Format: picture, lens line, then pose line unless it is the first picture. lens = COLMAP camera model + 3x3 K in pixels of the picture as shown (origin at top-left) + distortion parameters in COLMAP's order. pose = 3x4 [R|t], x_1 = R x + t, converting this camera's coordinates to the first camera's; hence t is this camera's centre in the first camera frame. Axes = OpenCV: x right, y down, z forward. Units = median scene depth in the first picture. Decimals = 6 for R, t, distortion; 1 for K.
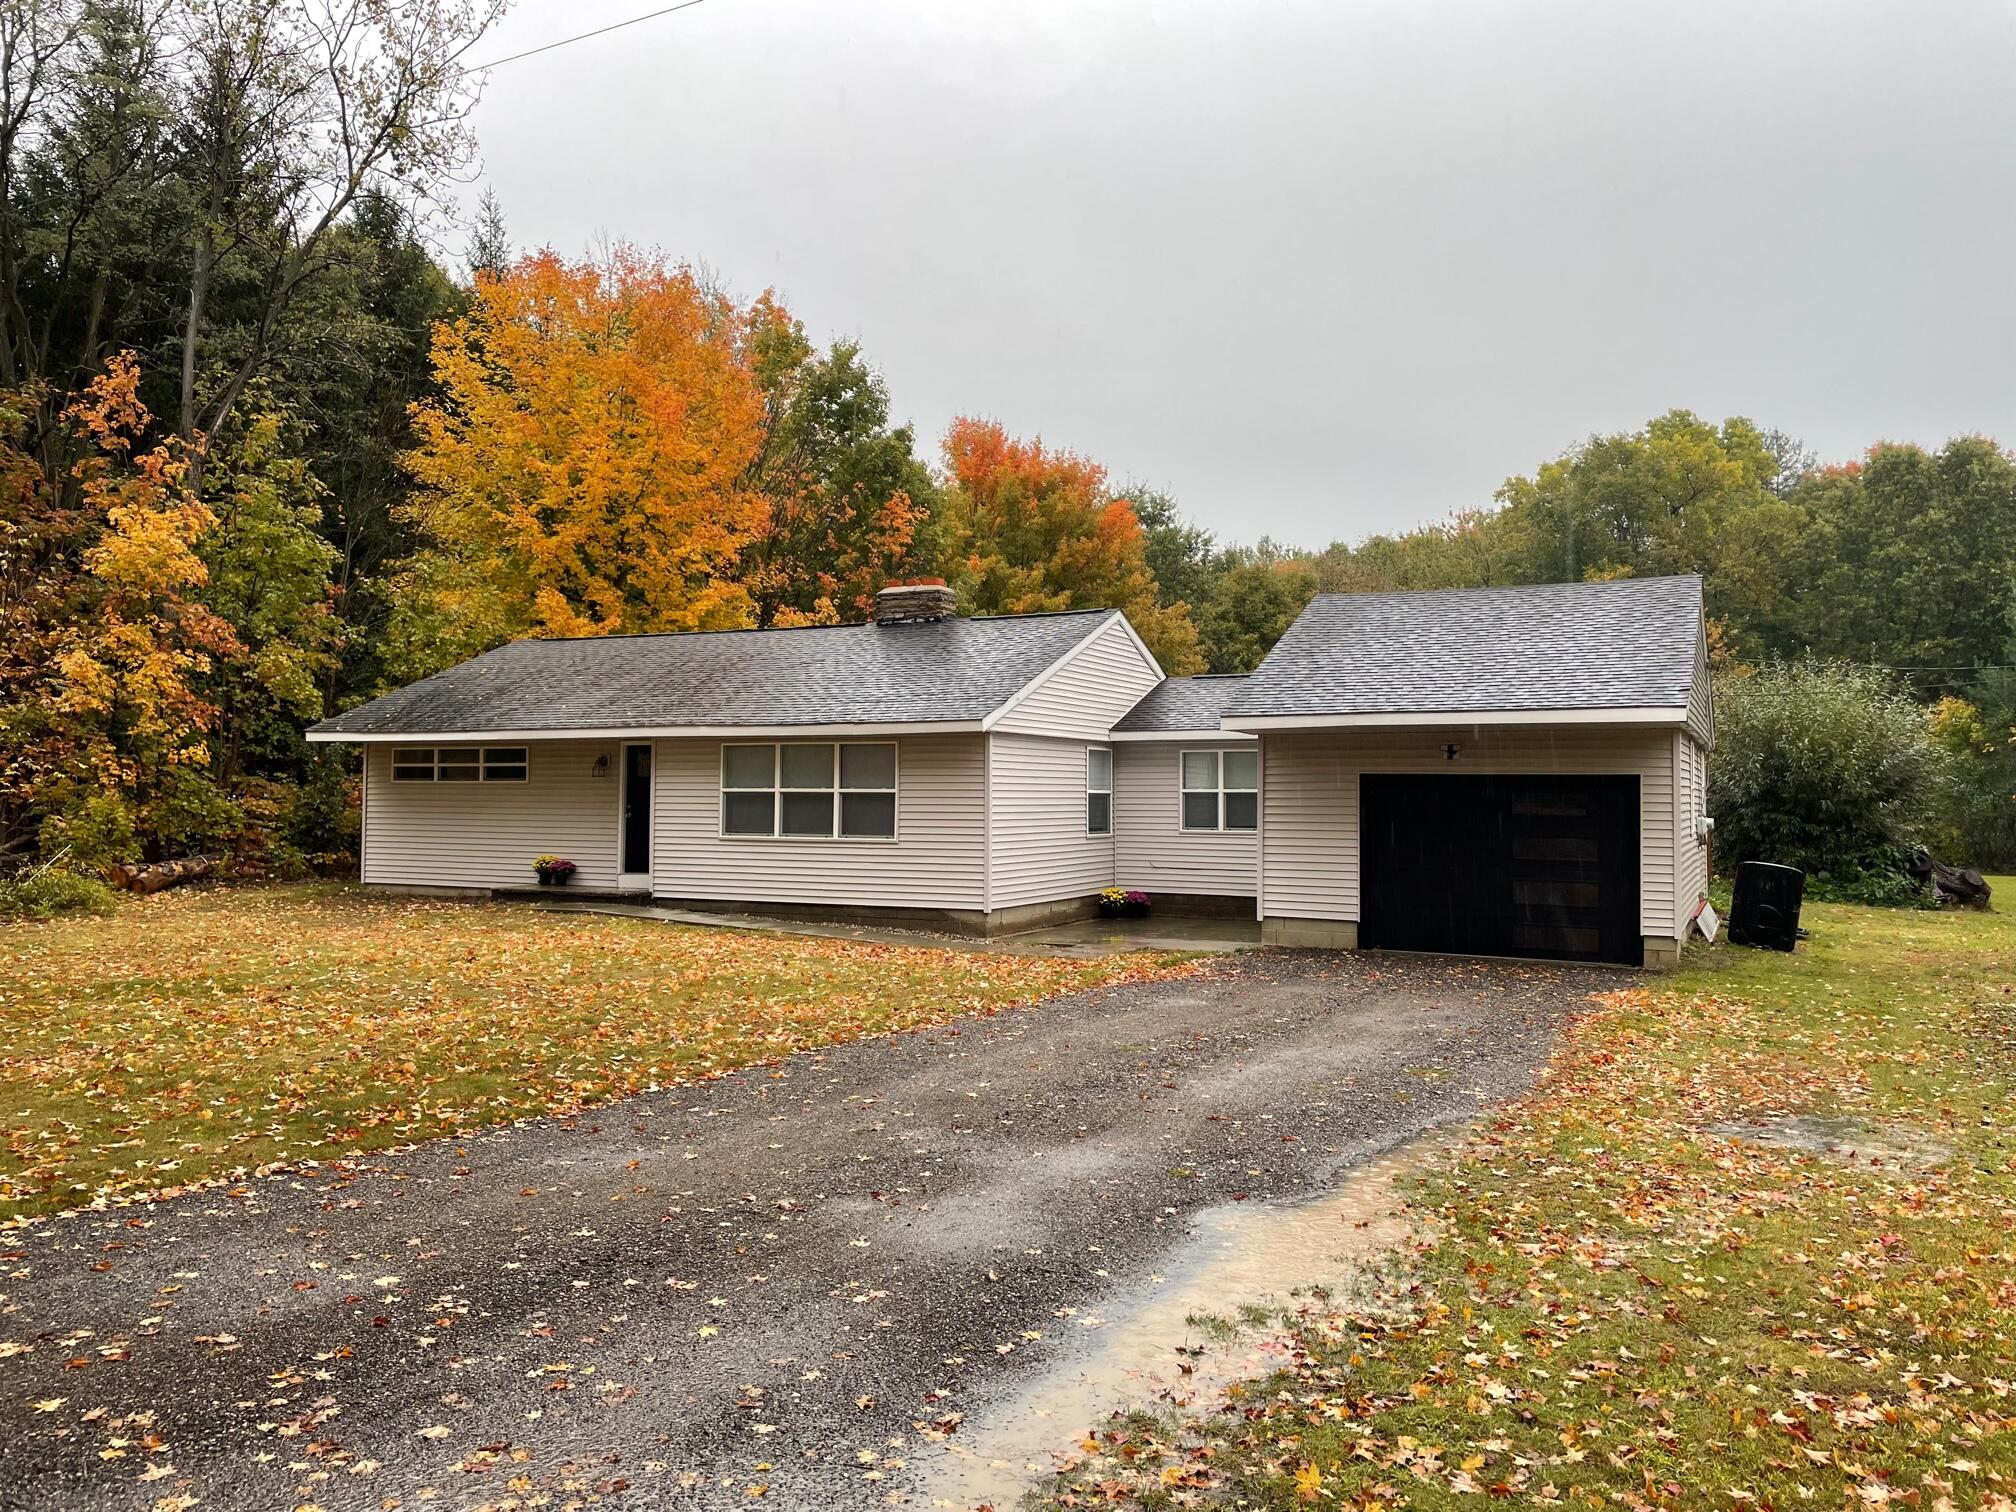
lens RADIAL K [[1512.8, 0, 1017.7], [0, 1512.8, 753.9], [0, 0, 1]] dist [0.038456, -0.011341]
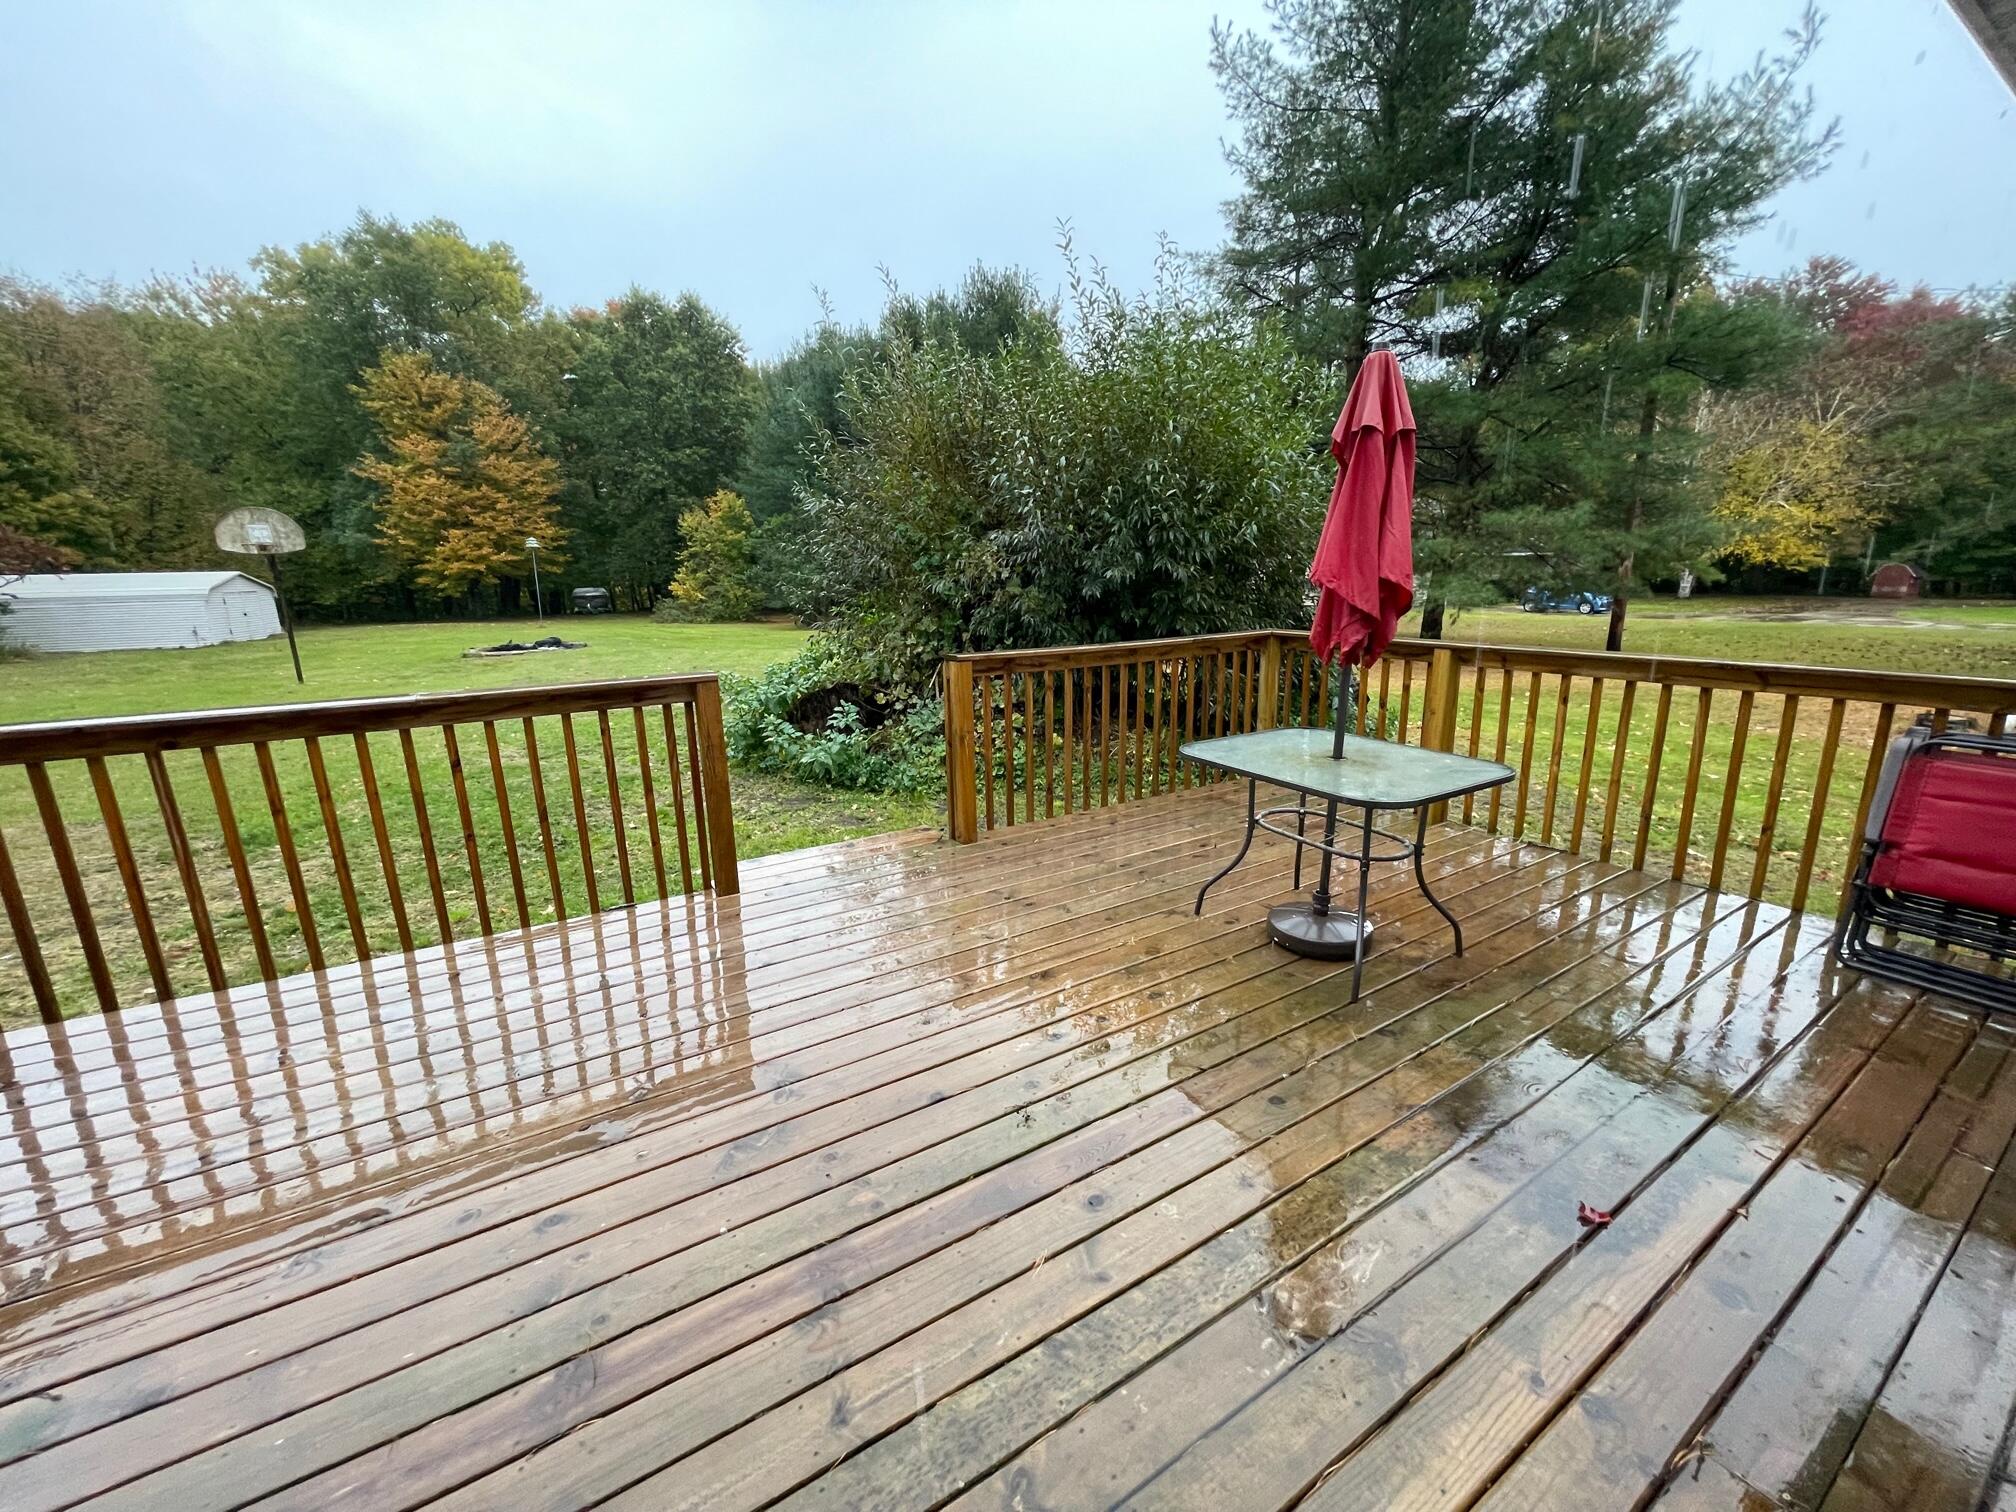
lens RADIAL K [[805.4, 0, 1002.4], [0, 805.4, 755.5], [0, 0, 1]] dist [-0.004868, 0.001973]
pose [[0.526574, -0.209867, 0.823818, 0.277471], [-0.006628, 0.968007, 0.250835, 0.022528], [-0.850104, -0.137544, 0.508336, 1.030564]]
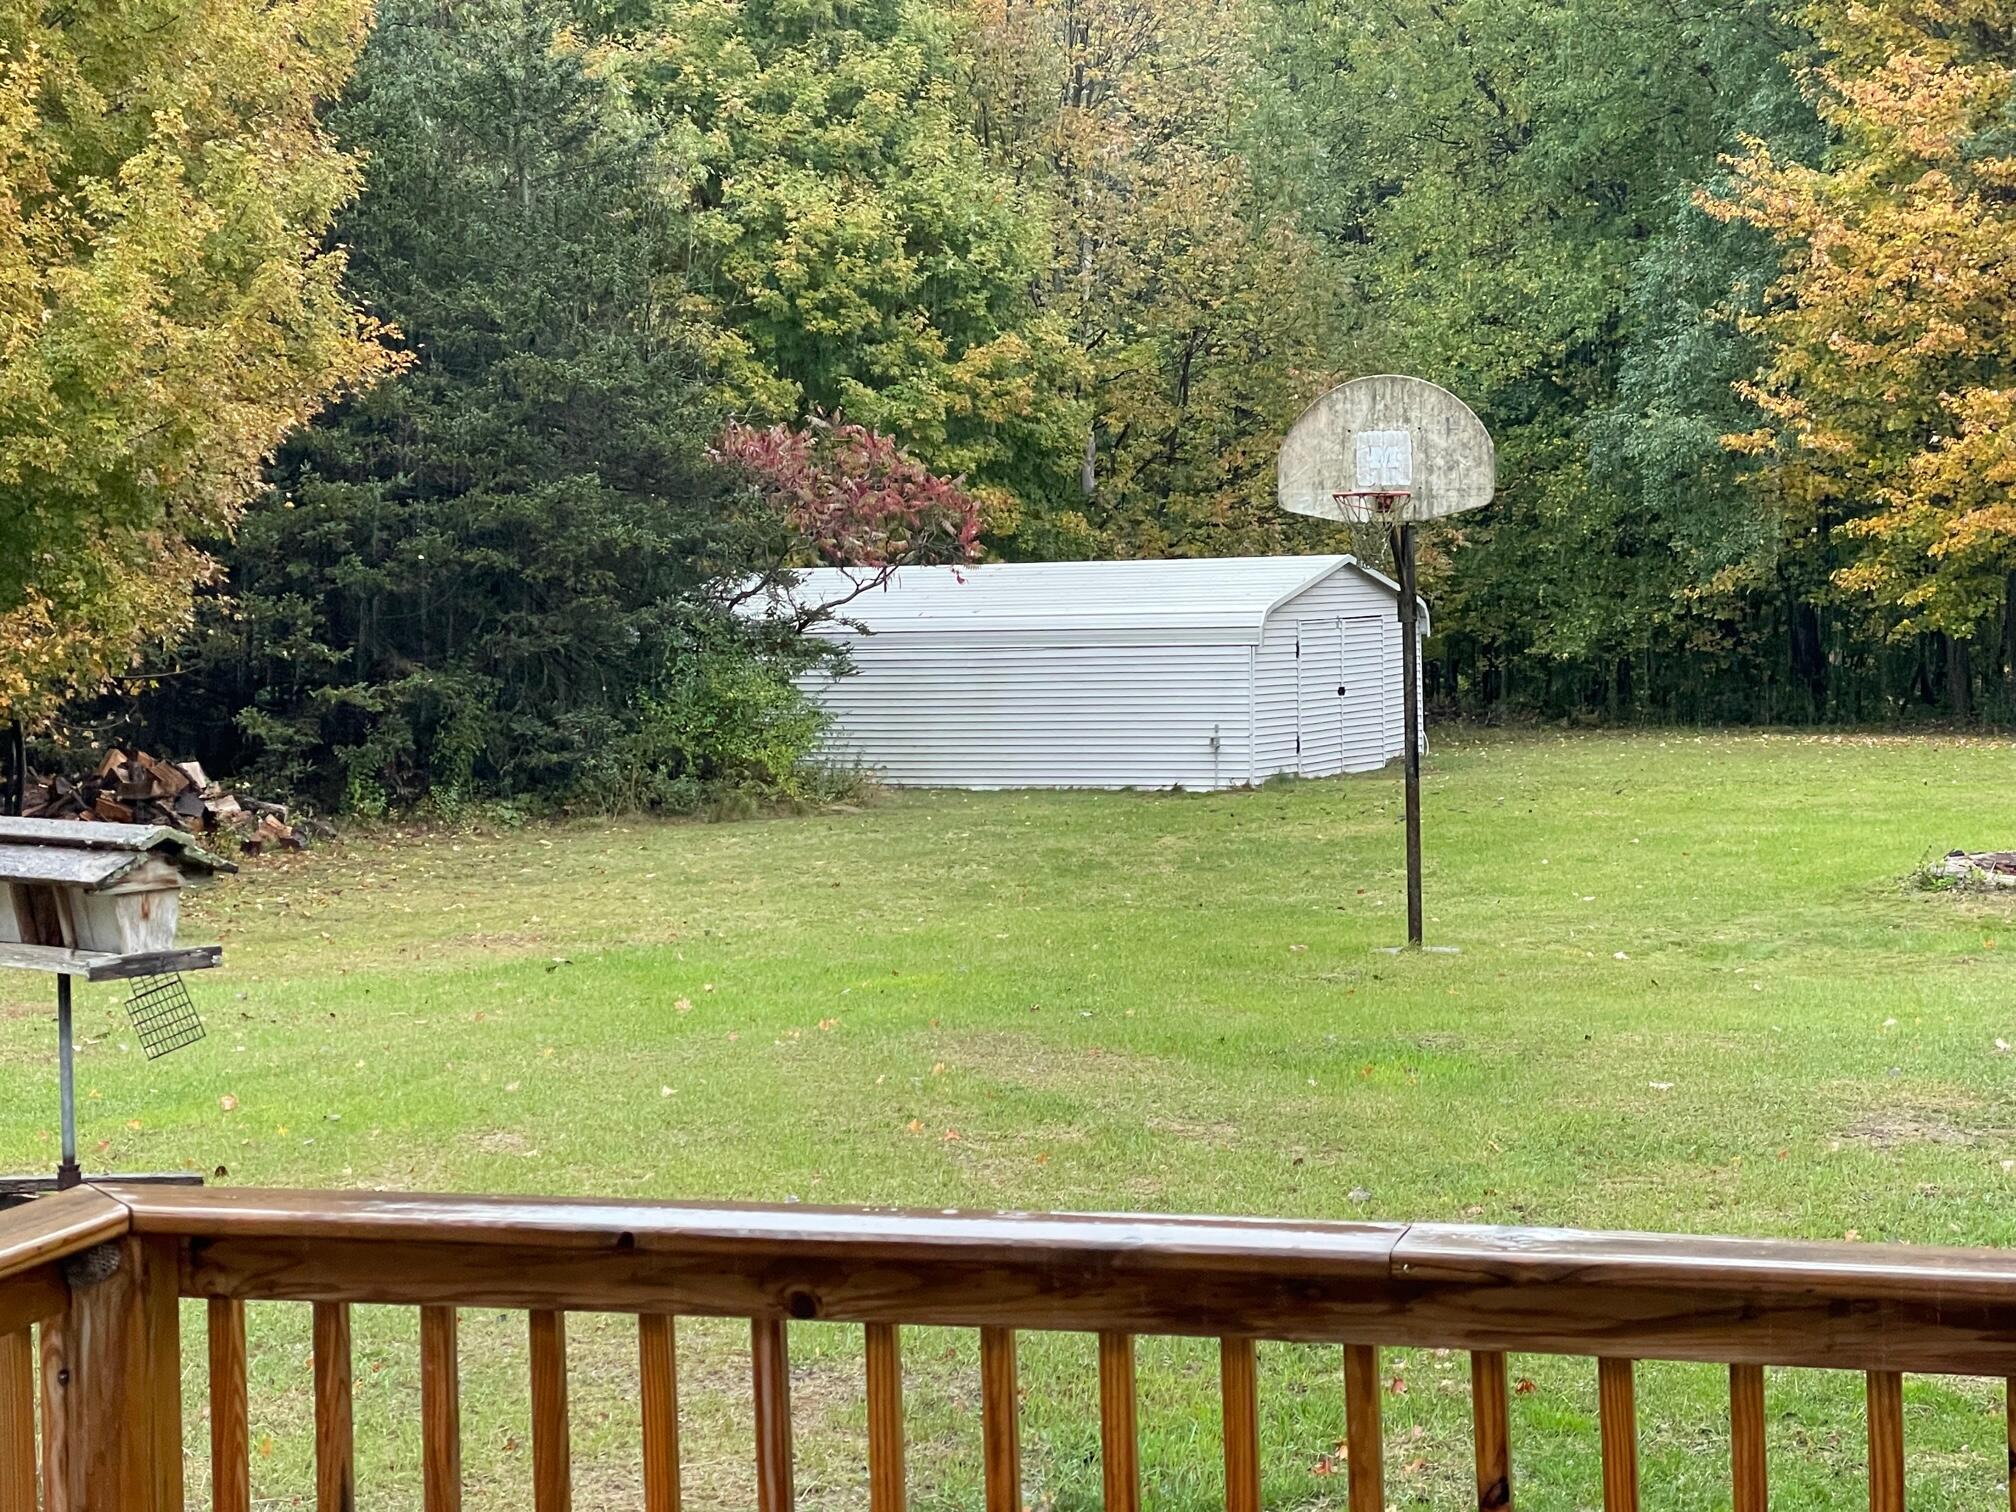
lens RADIAL K [[3620.8, 0, 997.0], [0, 3620.8, 744.0], [0, 0, 1]] dist [0.122631, 0.000000]
pose [[0.985592, -0.037132, 0.165016, 0.282361], [0.024284, 0.996563, 0.079203, 0.018095], [-0.167389, -0.074054, 0.983106, 1.026402]]
